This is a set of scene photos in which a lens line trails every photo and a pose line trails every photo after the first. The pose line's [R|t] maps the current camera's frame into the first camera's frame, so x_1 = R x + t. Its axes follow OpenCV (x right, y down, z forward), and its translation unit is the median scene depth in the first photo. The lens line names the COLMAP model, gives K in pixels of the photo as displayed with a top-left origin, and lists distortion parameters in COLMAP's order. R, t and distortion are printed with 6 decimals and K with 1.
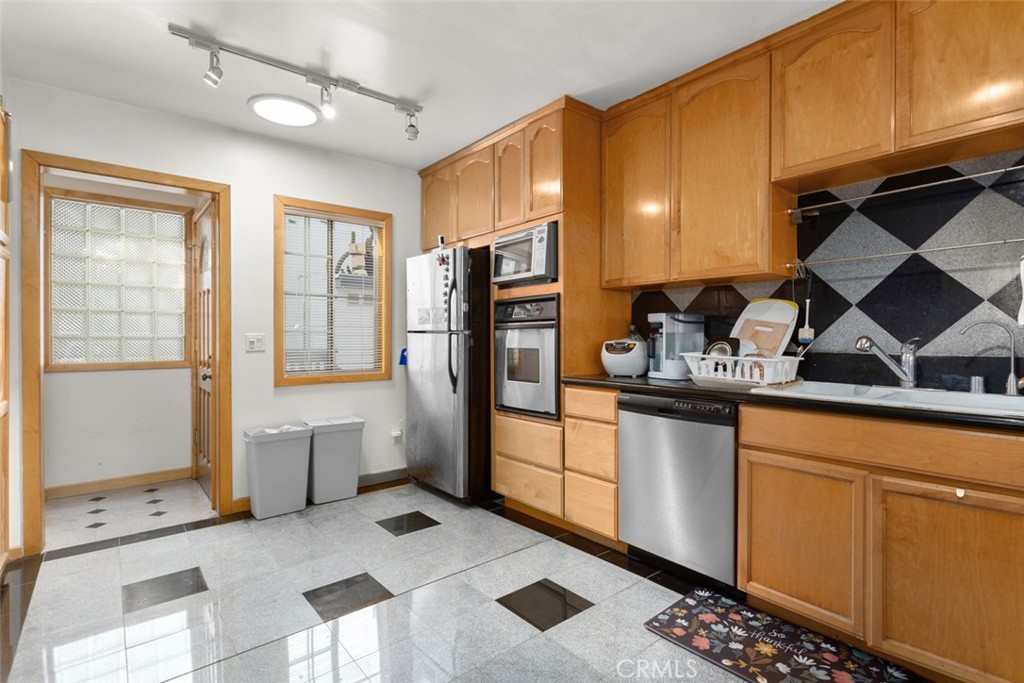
lens RADIAL K [[491.9, 0, 513.3], [0, 491.9, 341.8], [0, 0, 1]] dist [0.005804, 0.001731]
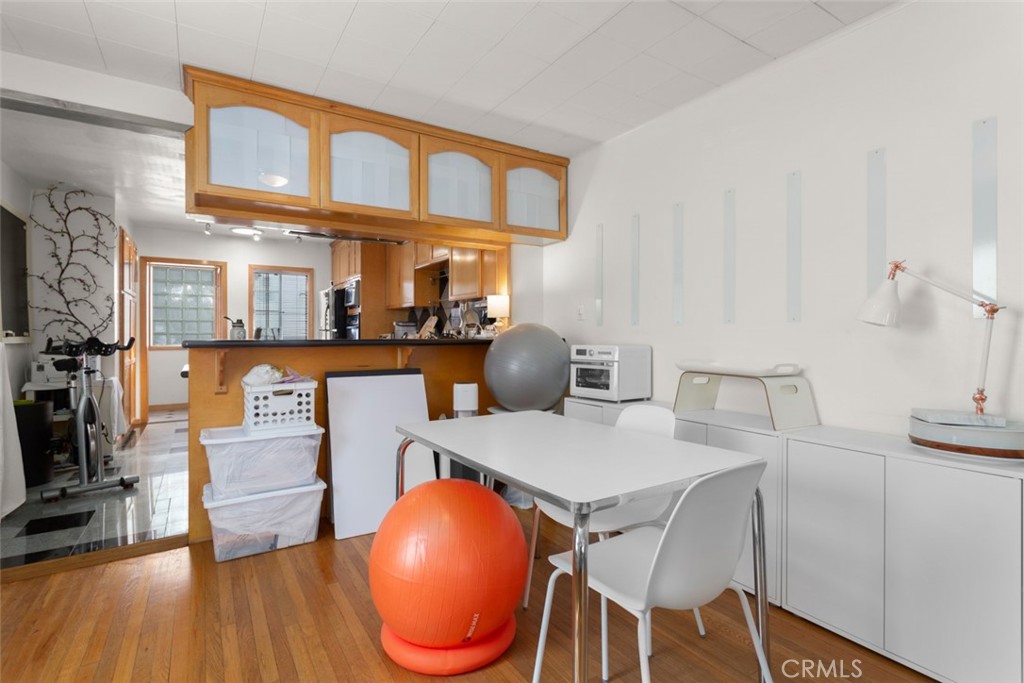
lens RADIAL K [[491.9, 0, 515.2], [0, 491.9, 334.1], [0, 0, 1]] dist [0.005804, 0.001731]
pose [[0.992287, -0.005163, -0.123855, 0.909094], [0.003746, 0.999925, -0.011667, 0.023507], [0.123906, 0.011113, 0.992232, -0.942480]]
